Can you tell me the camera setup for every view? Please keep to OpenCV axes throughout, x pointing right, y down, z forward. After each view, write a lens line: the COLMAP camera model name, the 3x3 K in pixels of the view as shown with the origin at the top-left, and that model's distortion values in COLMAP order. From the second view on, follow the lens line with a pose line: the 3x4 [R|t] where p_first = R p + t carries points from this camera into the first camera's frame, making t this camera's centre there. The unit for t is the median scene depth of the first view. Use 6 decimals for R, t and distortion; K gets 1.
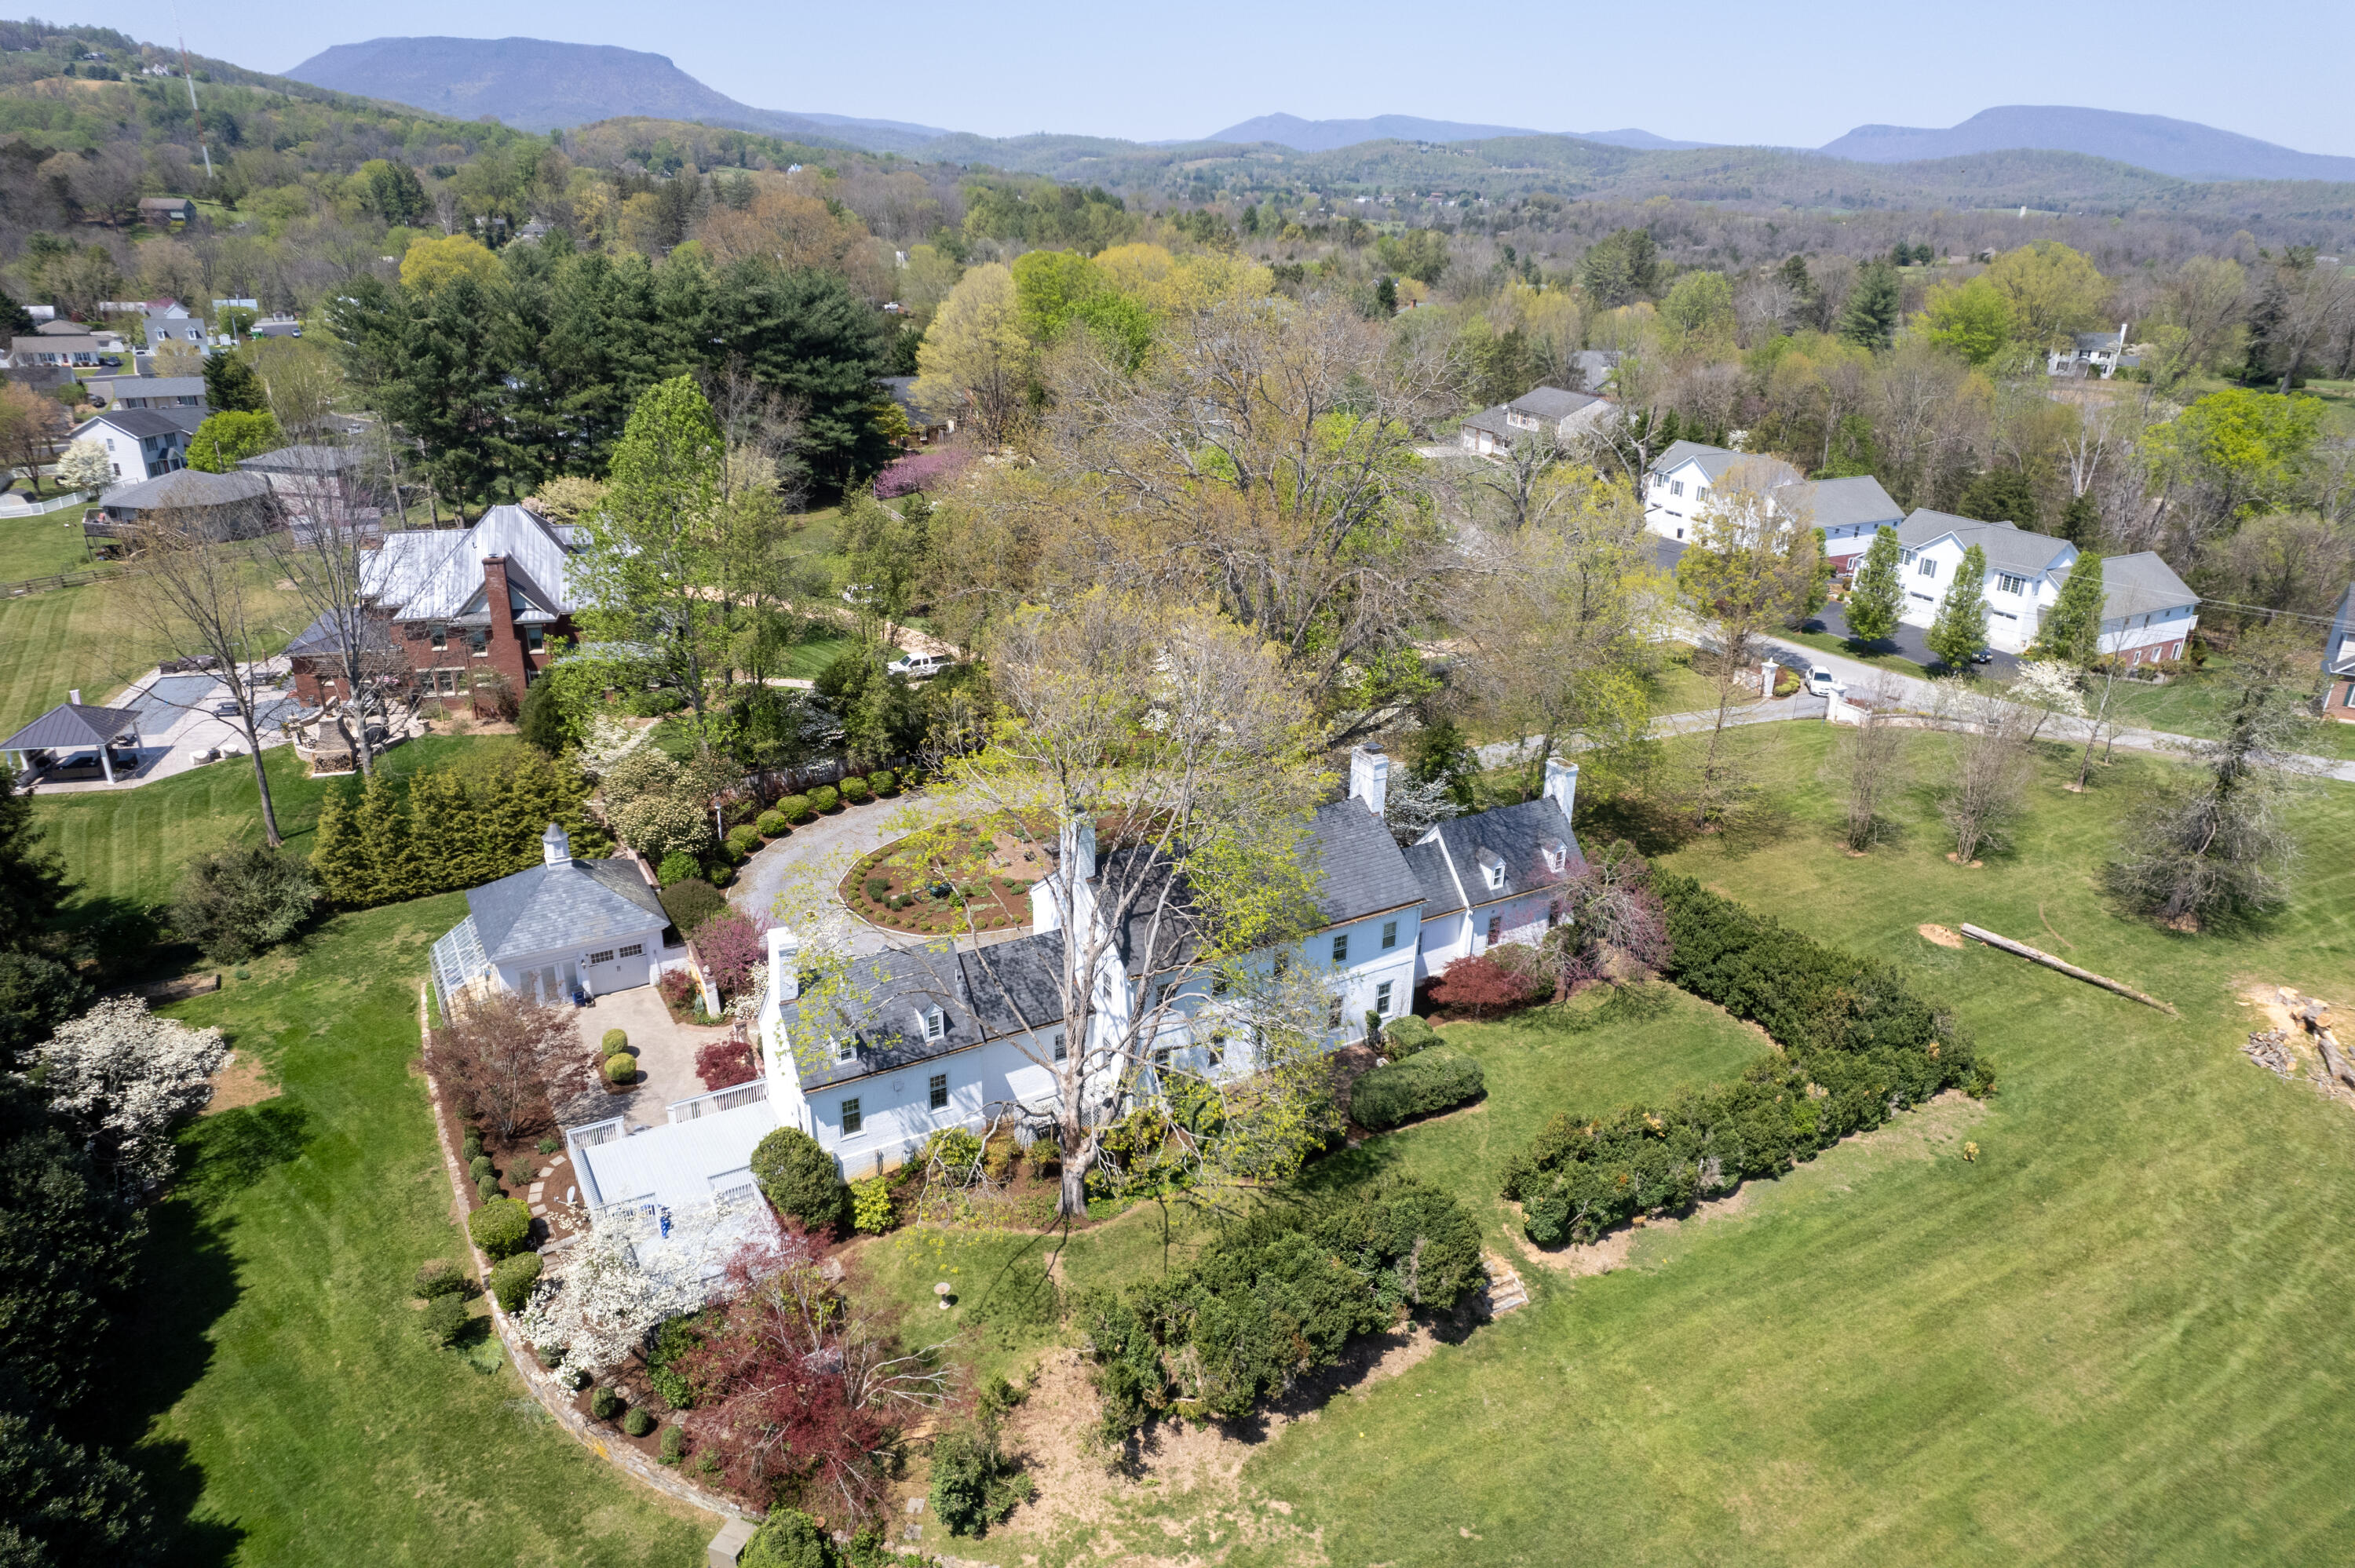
lens RADIAL K [[1509.8, 0, 1182.9], [0, 1509.8, 783.7], [0, 0, 1]] dist [-0.075035, 0.068375]
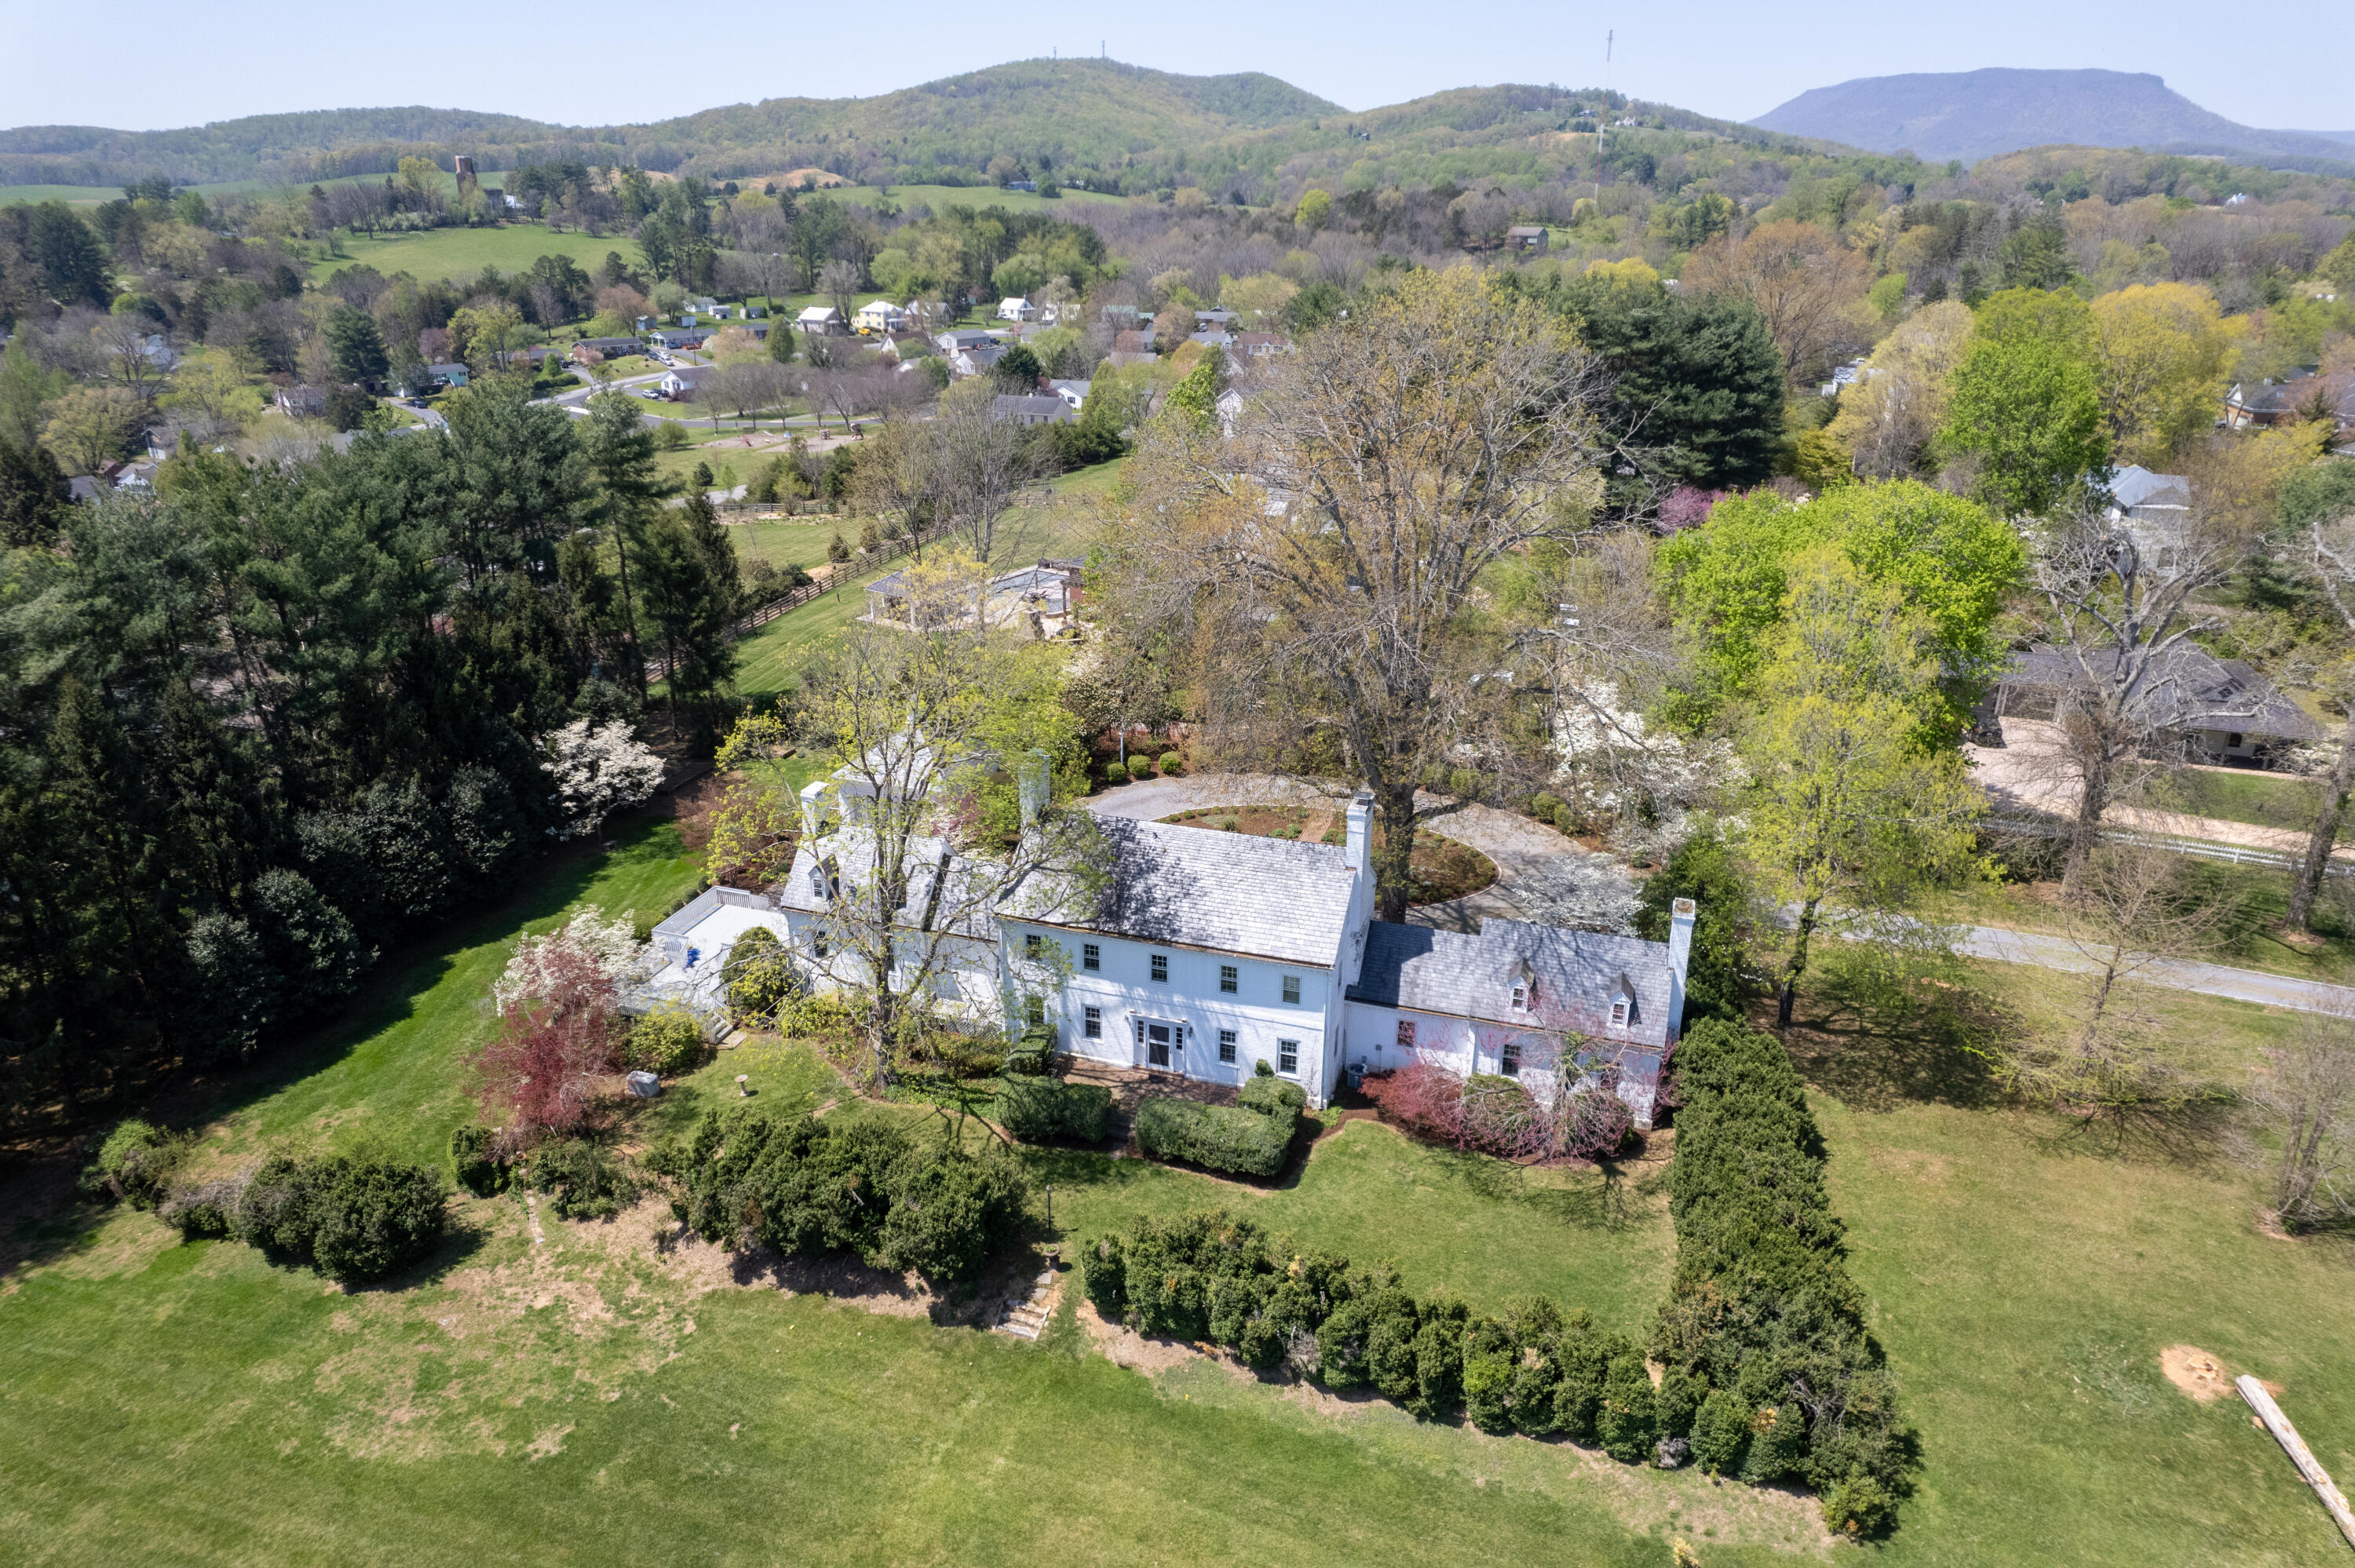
lens RADIAL K [[1509.8, 0, 1183.6], [0, 1509.8, 782.1], [0, 0, 1]] dist [-0.075035, 0.068375]
pose [[0.661167, 0.256712, -0.704952, 0.579792], [-0.271337, 0.957851, 0.094323, -0.074891], [0.699453, 0.128916, 0.702956, 0.226675]]
